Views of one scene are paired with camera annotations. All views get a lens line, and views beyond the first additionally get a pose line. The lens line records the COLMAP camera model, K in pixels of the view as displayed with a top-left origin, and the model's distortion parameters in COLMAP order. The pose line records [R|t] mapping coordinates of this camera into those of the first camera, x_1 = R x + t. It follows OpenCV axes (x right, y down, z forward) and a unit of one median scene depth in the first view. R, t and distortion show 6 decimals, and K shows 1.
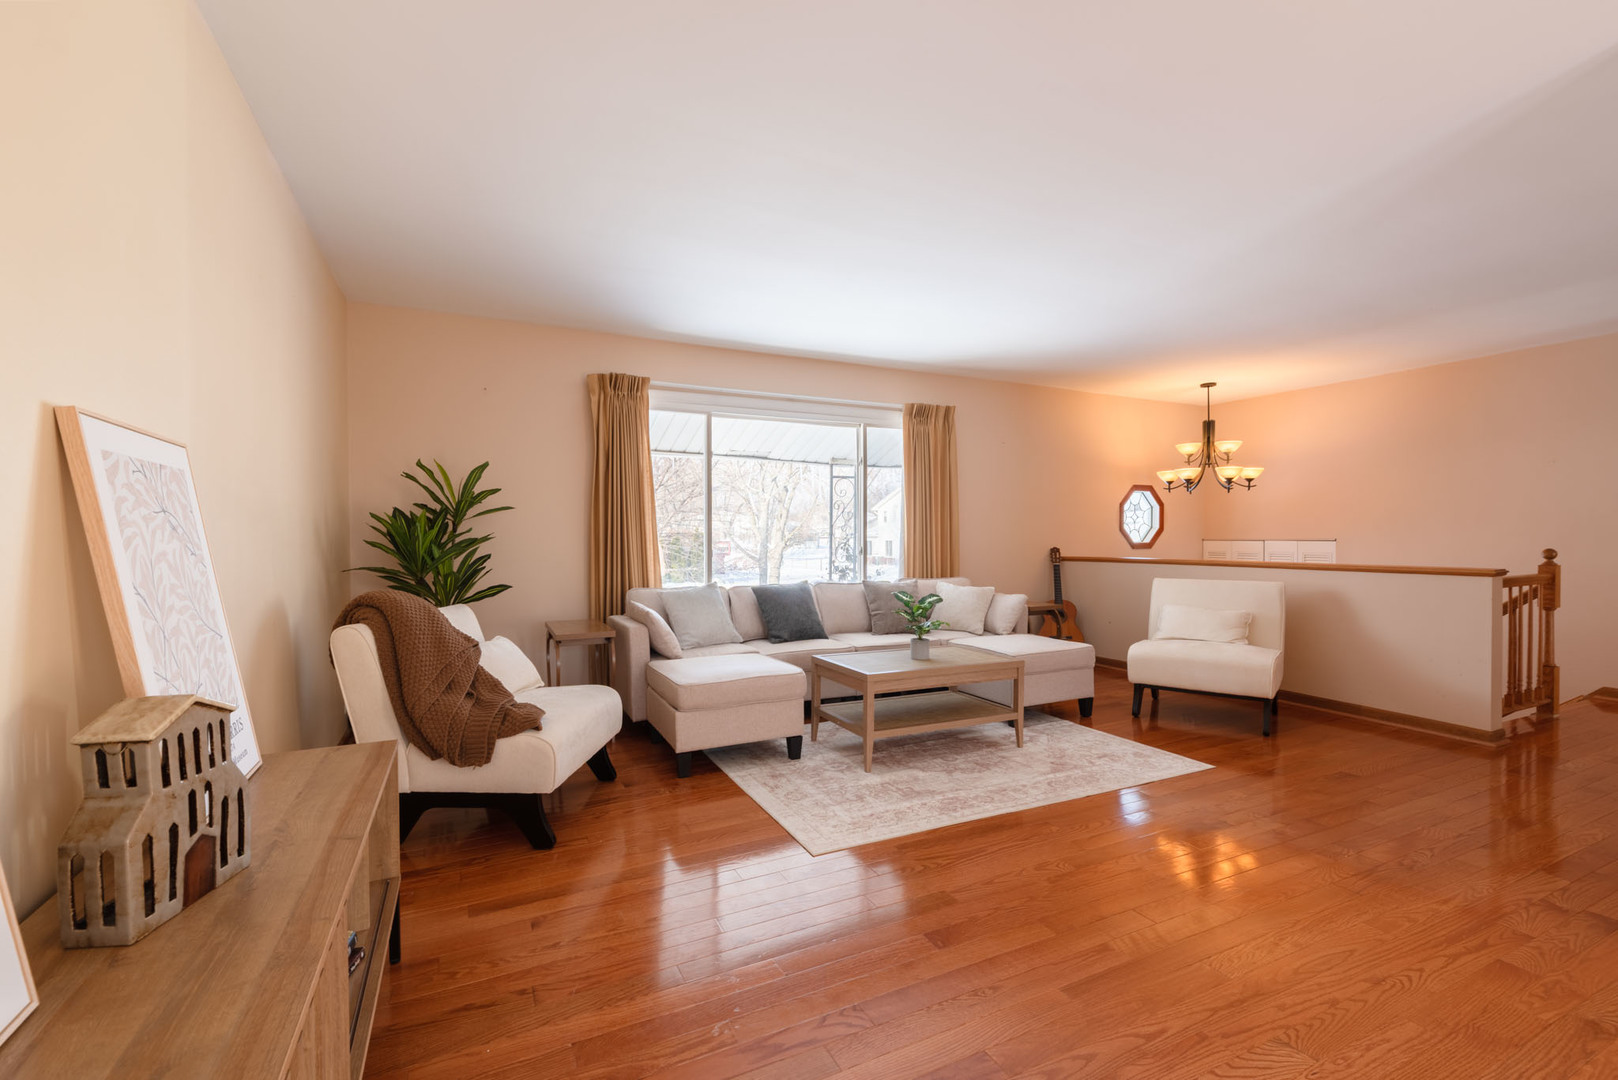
lens RADIAL K [[692.5, 0, 824.6], [0, 692.5, 549.0], [0, 0, 1]] dist [0.003712, -0.000130]
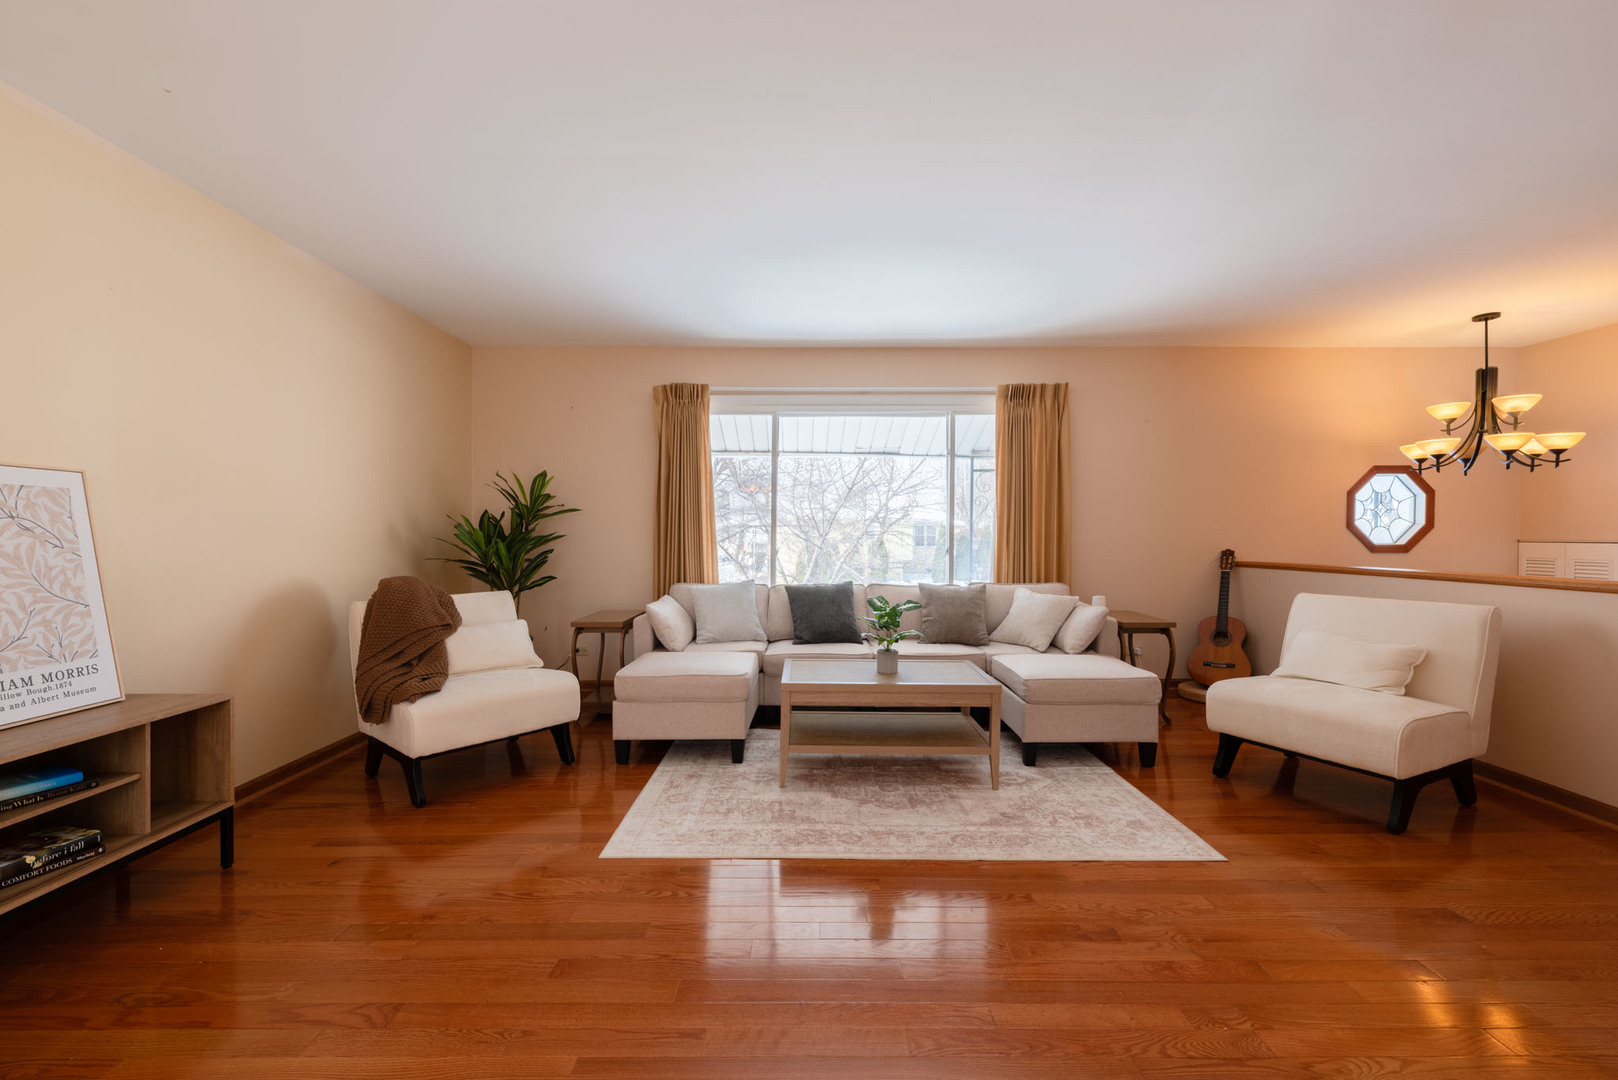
lens RADIAL K [[692.5, 0, 832.7], [0, 692.5, 544.3], [0, 0, 1]] dist [0.003712, -0.000130]
pose [[0.900265, 0.008652, -0.435257, 0.375336], [-0.010131, 0.999948, -0.001076, -0.004120], [0.435225, 0.005378, 0.900306, 0.132850]]
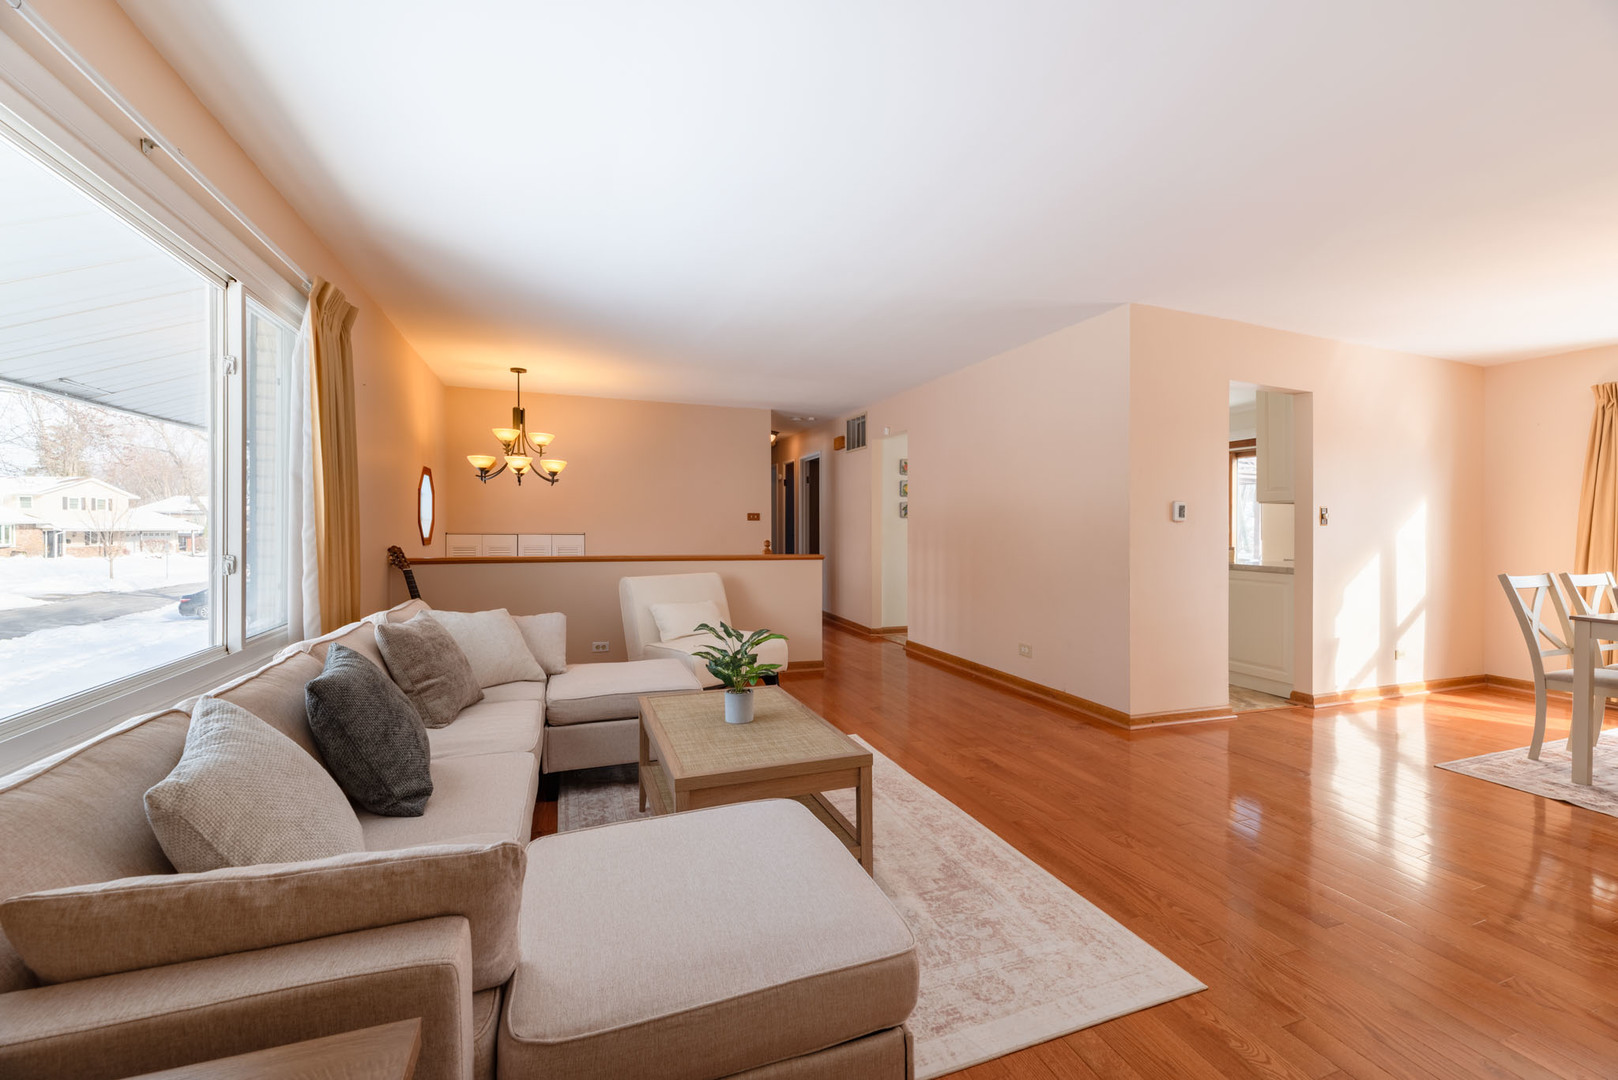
lens RADIAL K [[652.4, 0, 814.0], [0, 652.4, 528.7], [0, 0, 1]] dist [-0.001119, -0.001009]
pose [[0.116174, 0.005262, 0.993215, -0.384312], [0.011635, 0.999910, -0.006659, -0.015130], [-0.993161, 0.012329, 0.116102, 0.694744]]
